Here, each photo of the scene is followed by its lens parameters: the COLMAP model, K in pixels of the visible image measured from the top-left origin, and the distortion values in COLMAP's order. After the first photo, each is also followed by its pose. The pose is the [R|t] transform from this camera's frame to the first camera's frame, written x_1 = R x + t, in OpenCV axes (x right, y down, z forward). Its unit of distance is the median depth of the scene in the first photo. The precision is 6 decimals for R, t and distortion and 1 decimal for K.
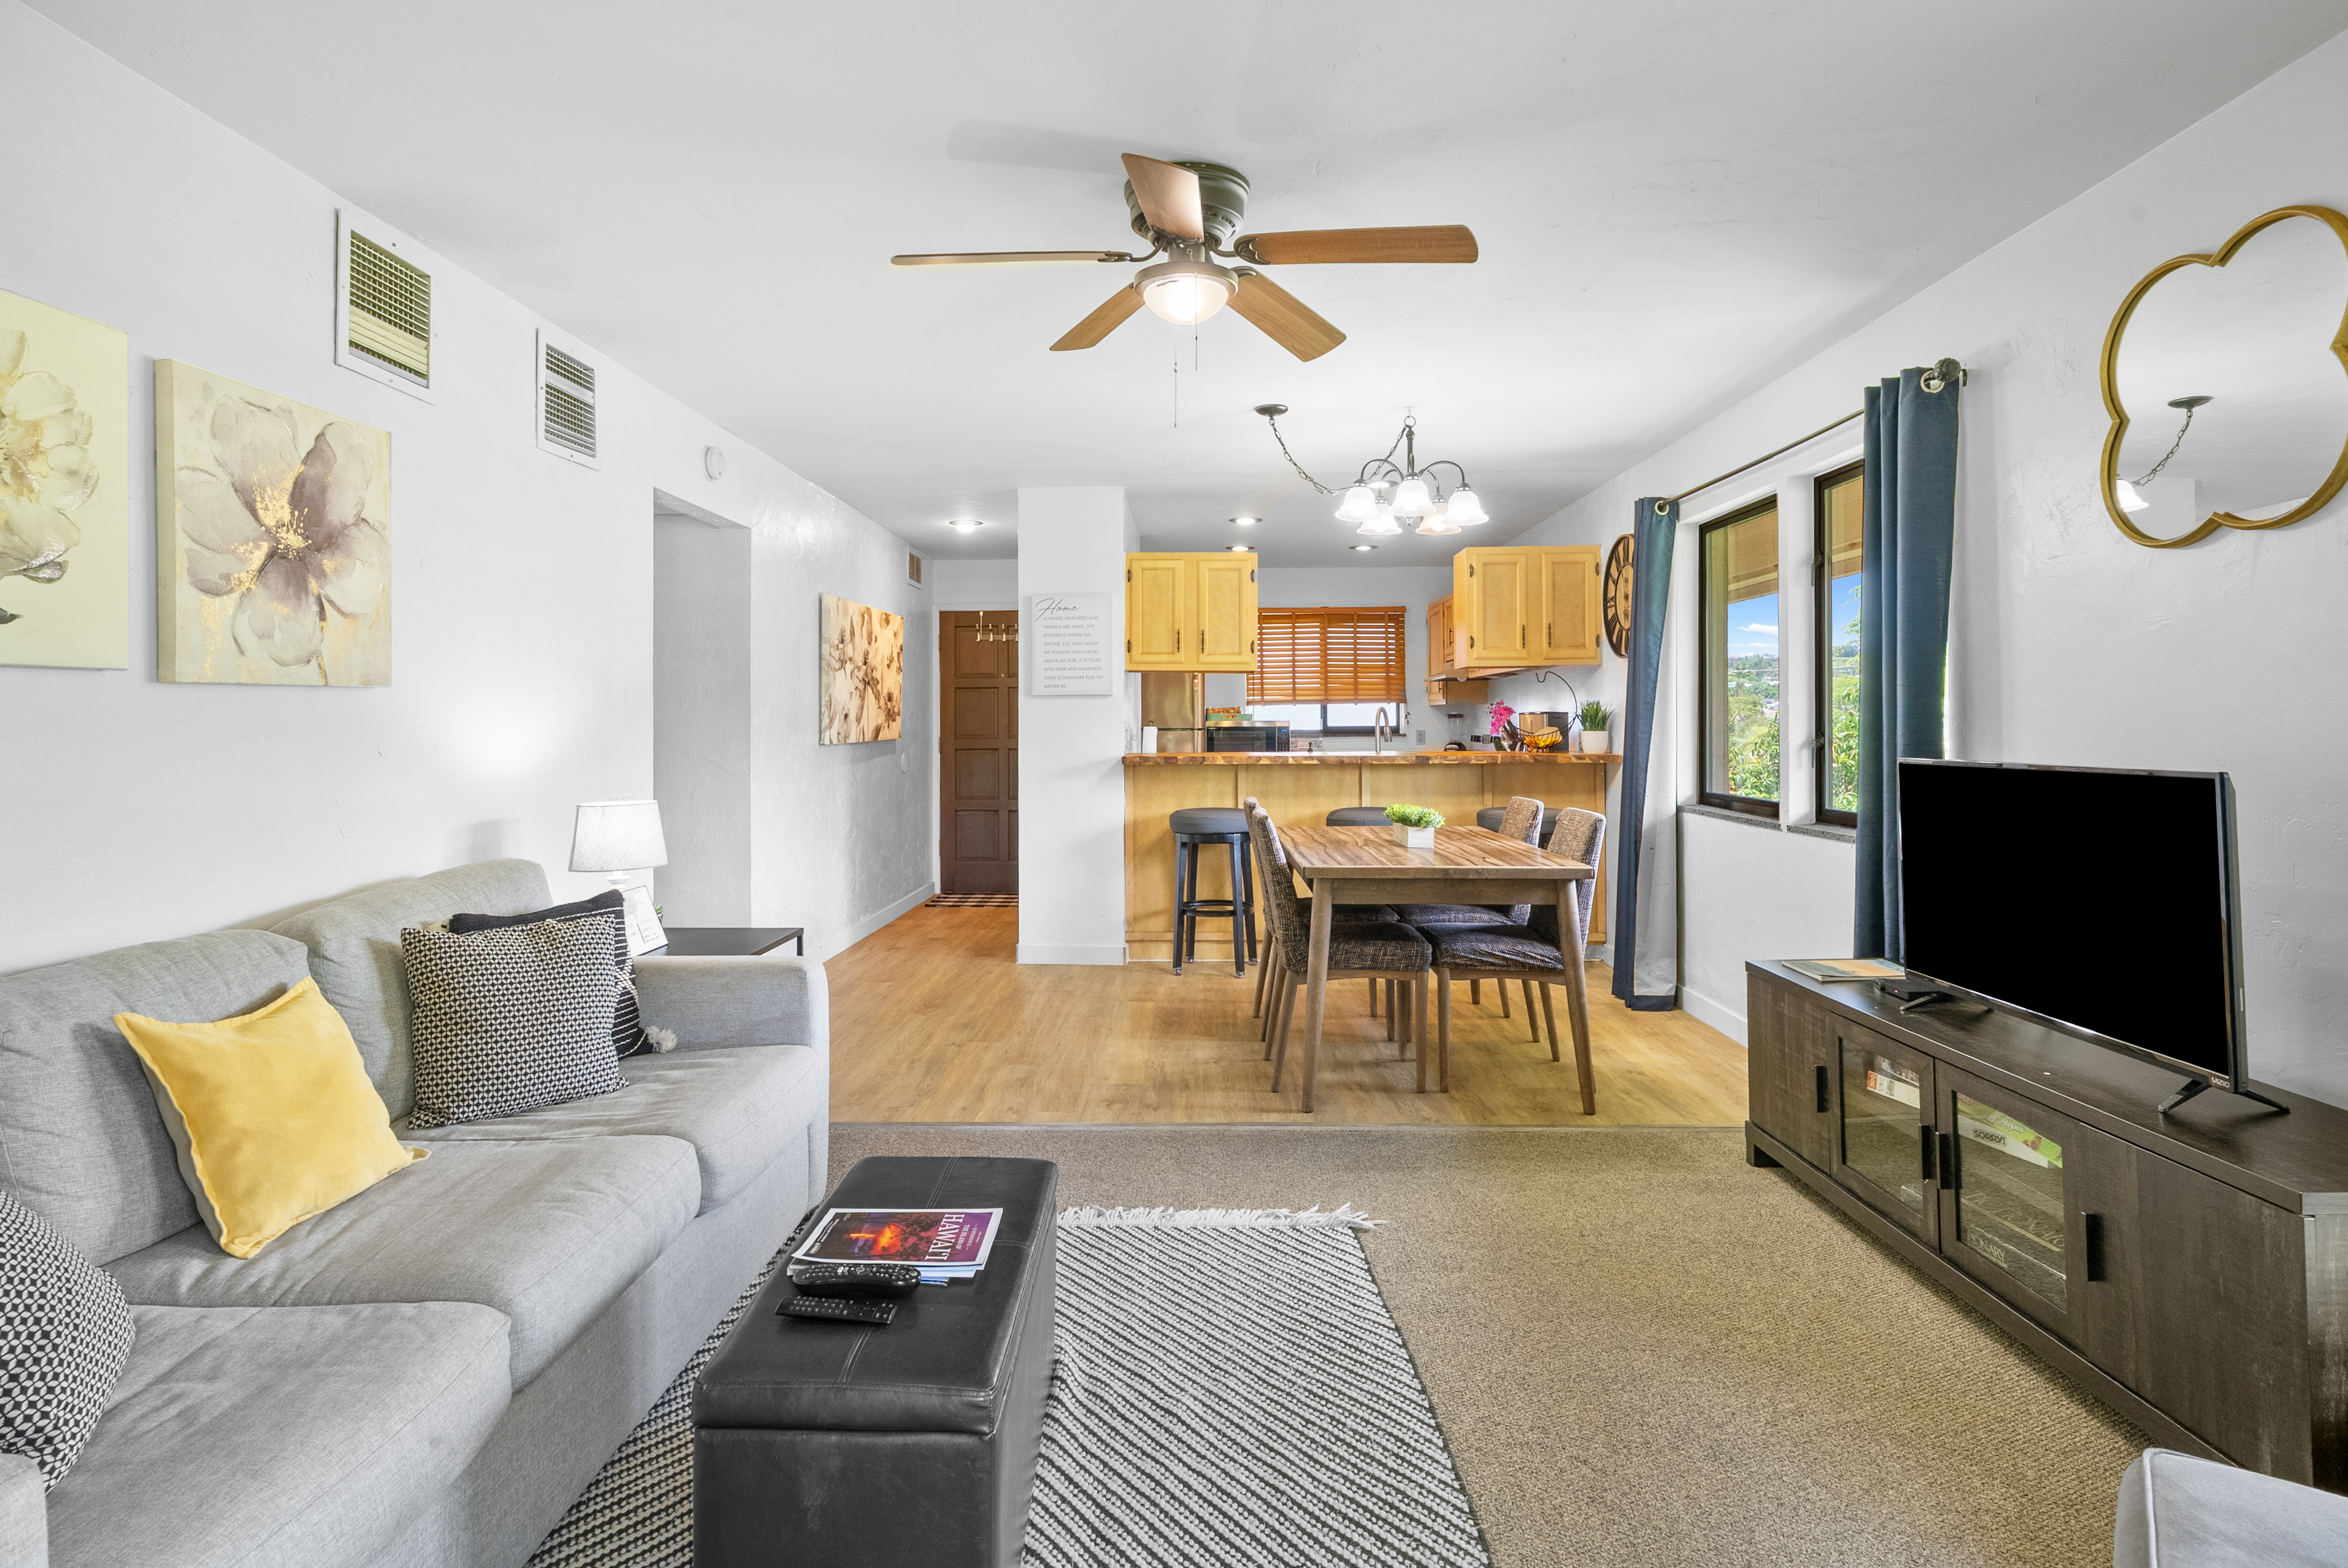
lens RADIAL K [[1205.6, 0, 1163.4], [0, 1205.6, 716.7], [0, 0, 1]] dist [0.003012, 0.001412]
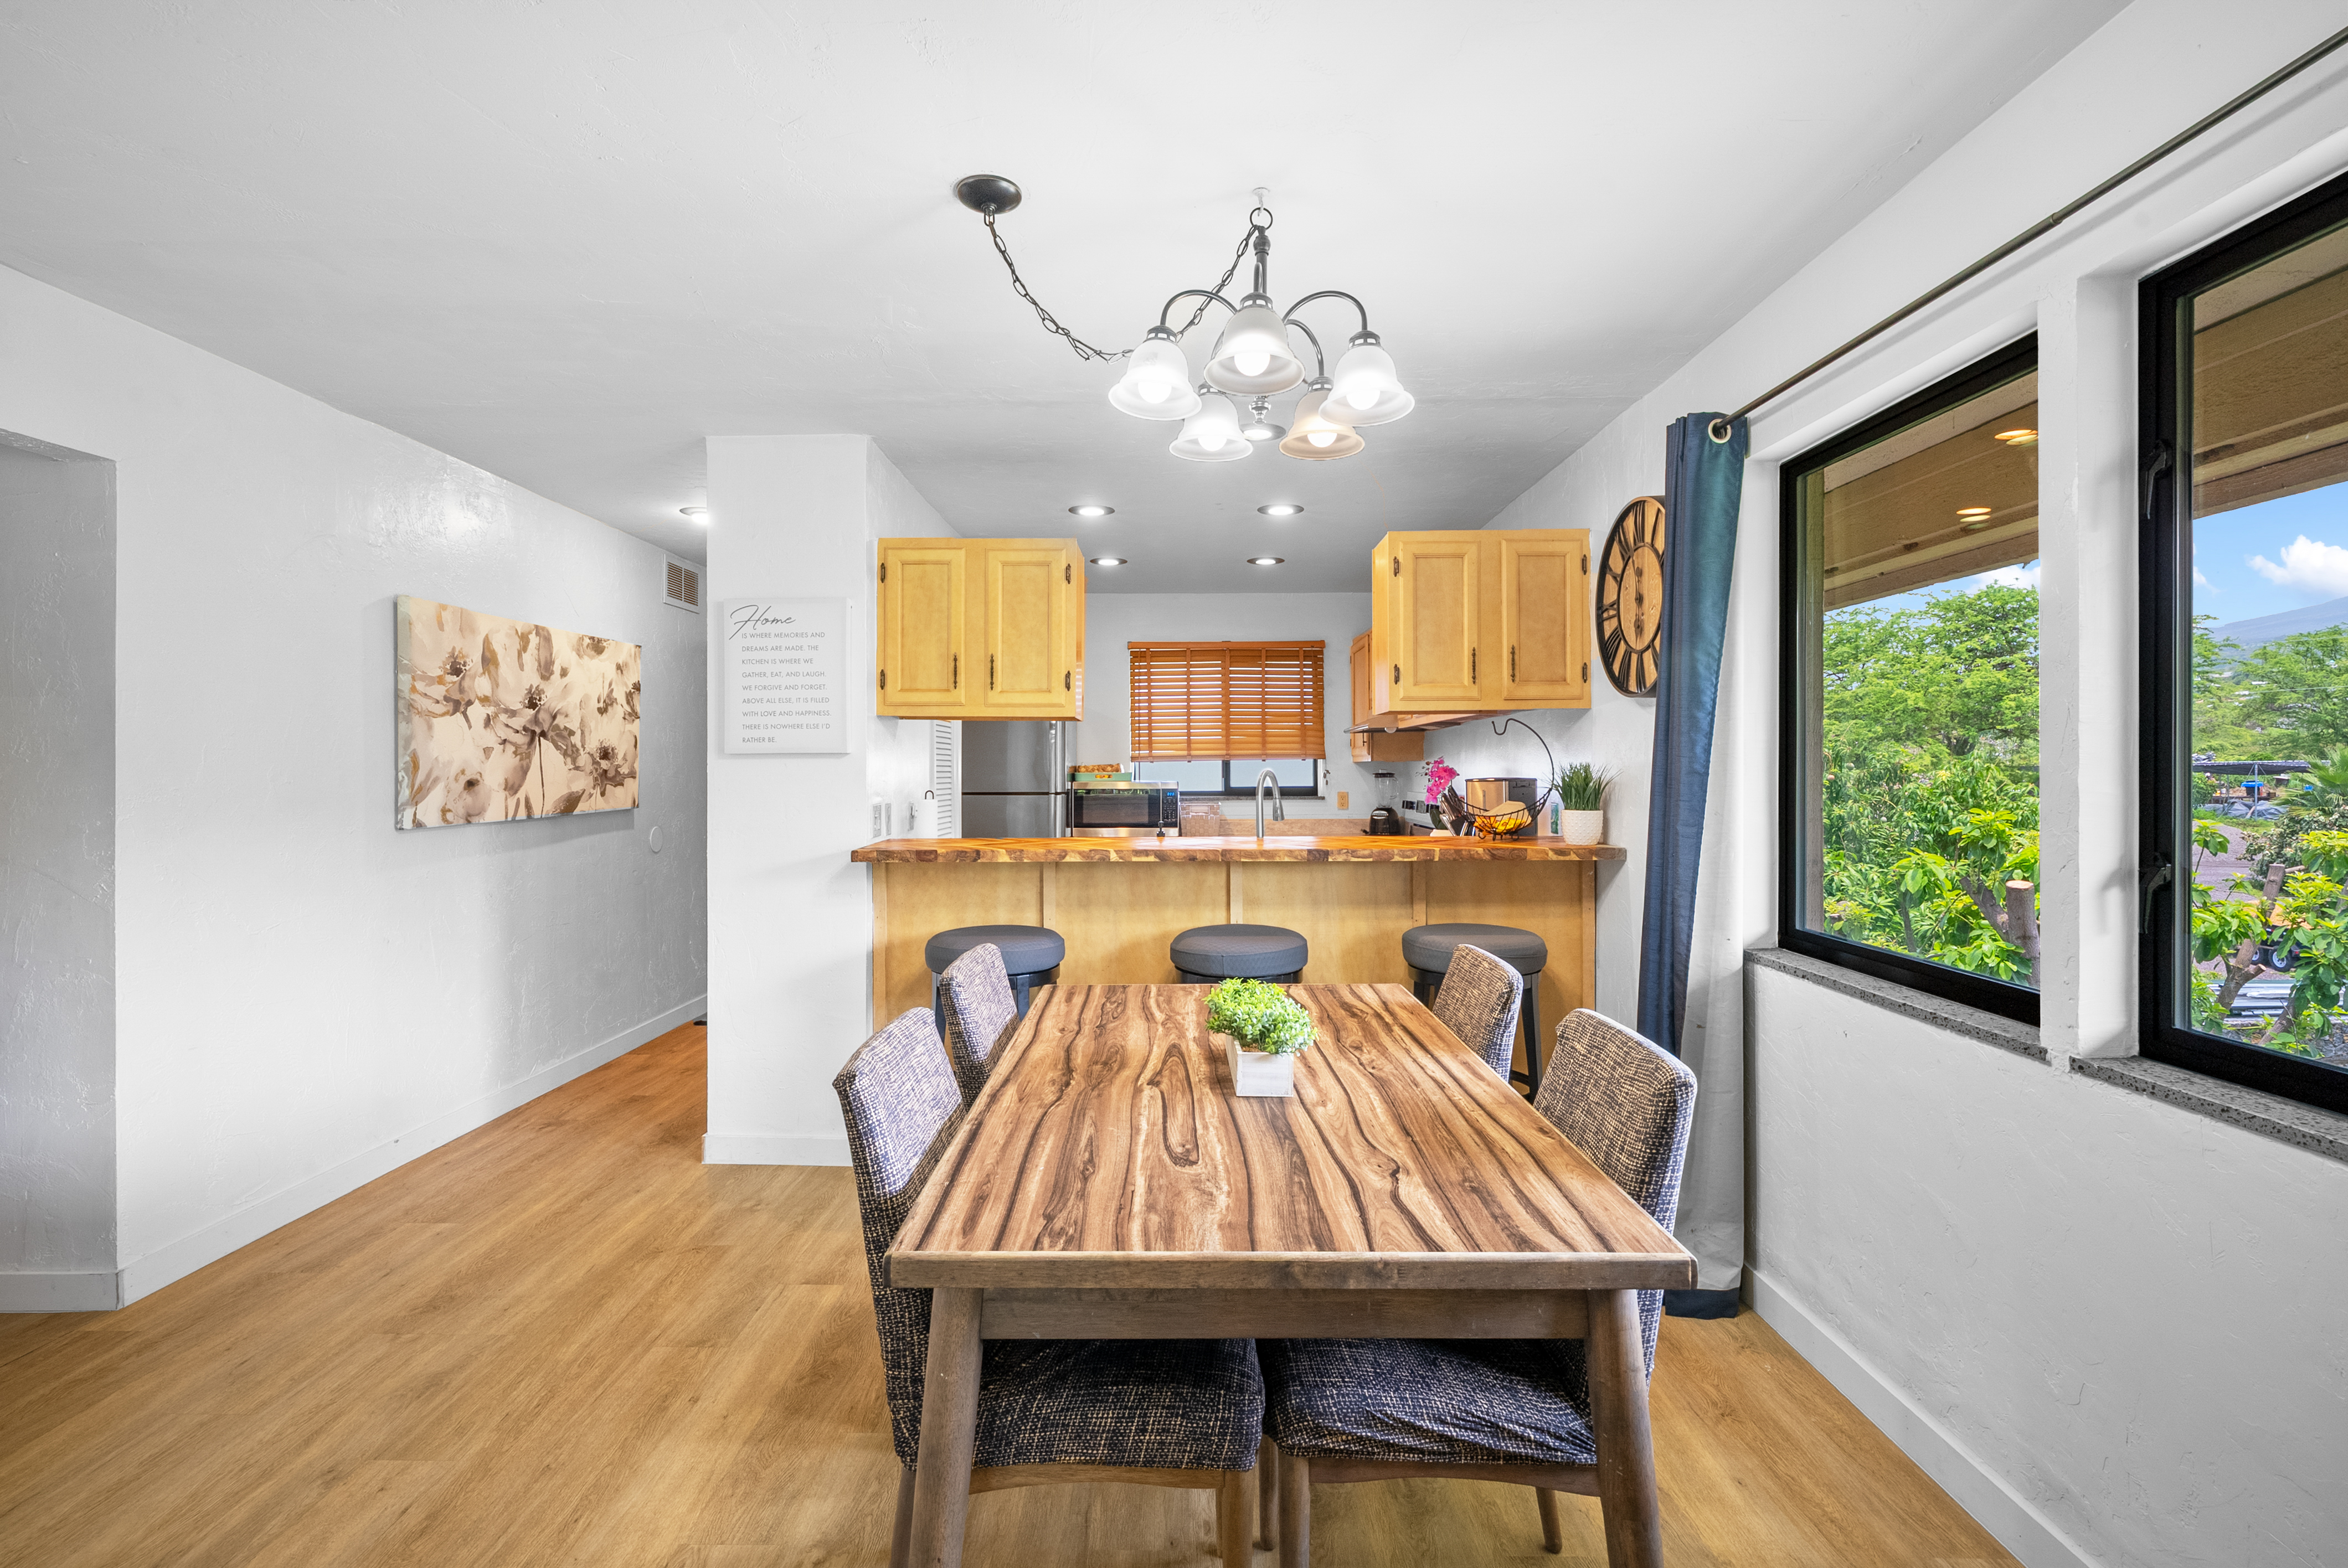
lens RADIAL K [[1065.5, 0, 1164.4], [0, 1065.5, 771.9], [0, 0, 1]] dist [-0.004909, 0.001503]
pose [[0.999814, 0.000974, 0.019248, 0.120435], [-0.001148, 0.999959, 0.009009, -0.013670], [-0.019238, -0.009030, 0.999774, 0.428558]]
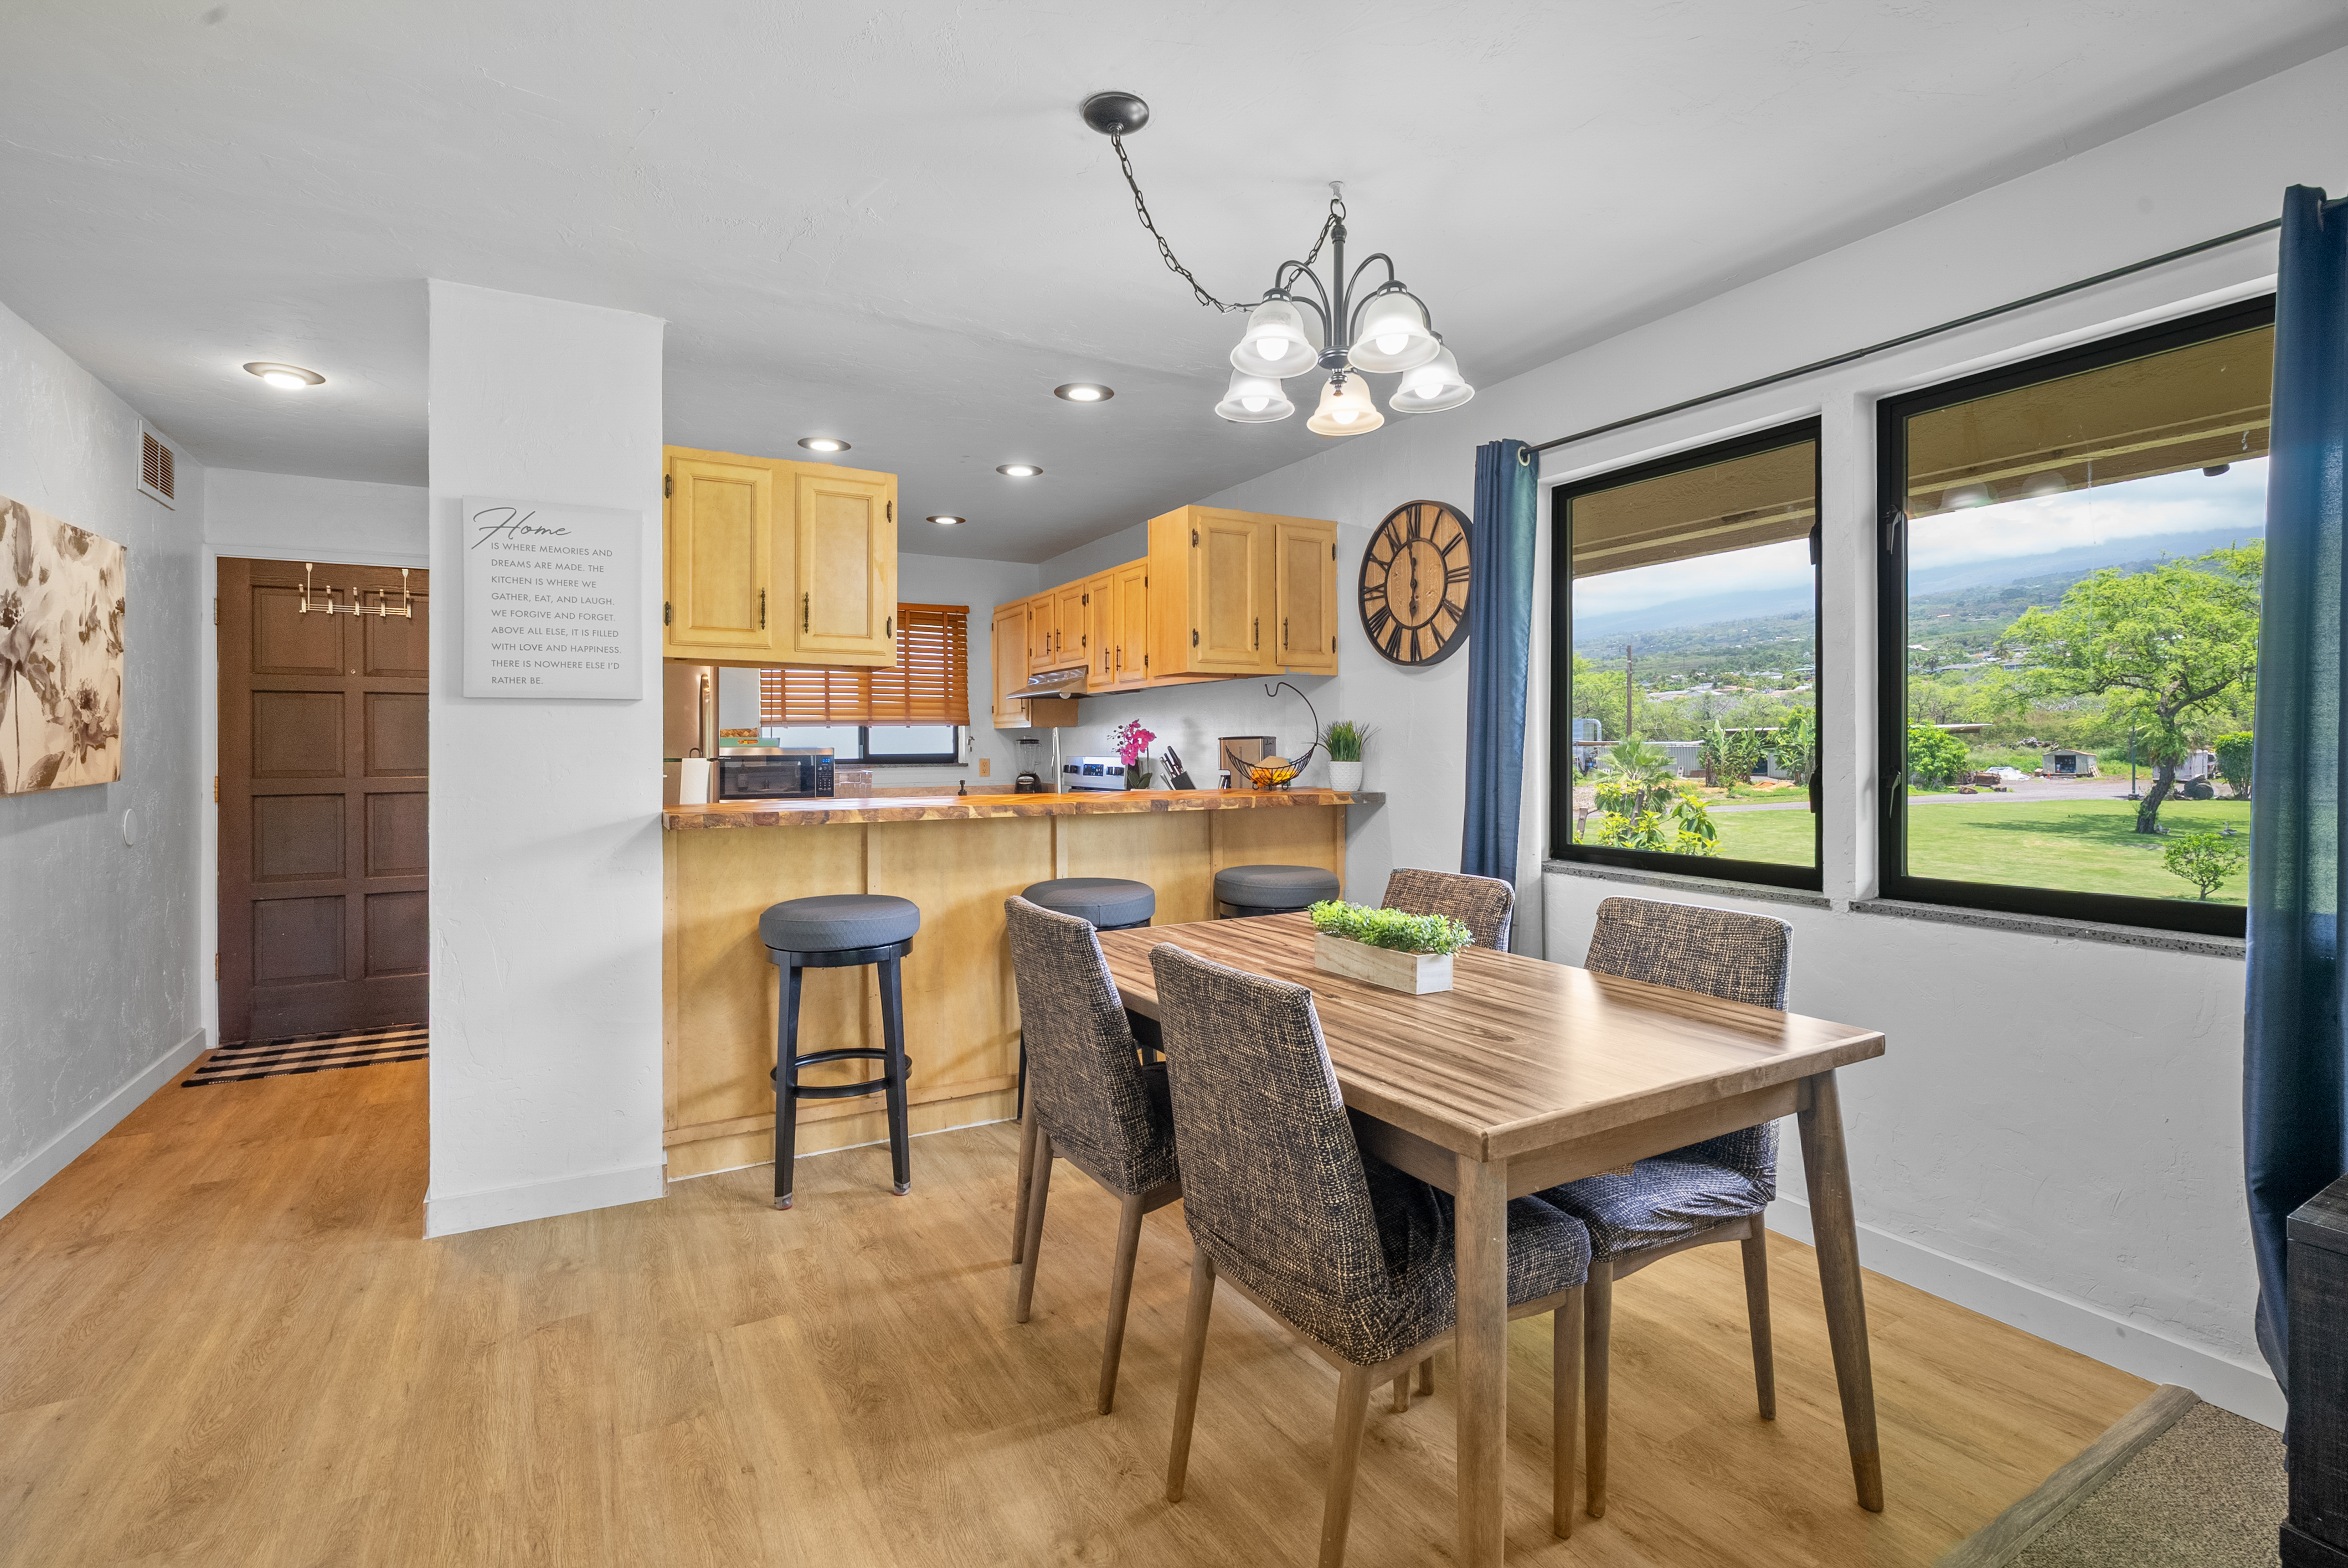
lens RADIAL K [[1076.9, 0, 1169.7], [0, 1076.9, 745.4], [0, 0, 1]] dist [-0.005058, 0.001513]
pose [[0.855188, 0.001346, 0.518316, -0.090835], [-0.002655, 0.999995, 0.001785, 0.000811], [-0.518311, -0.002903, 0.855187, 0.475773]]
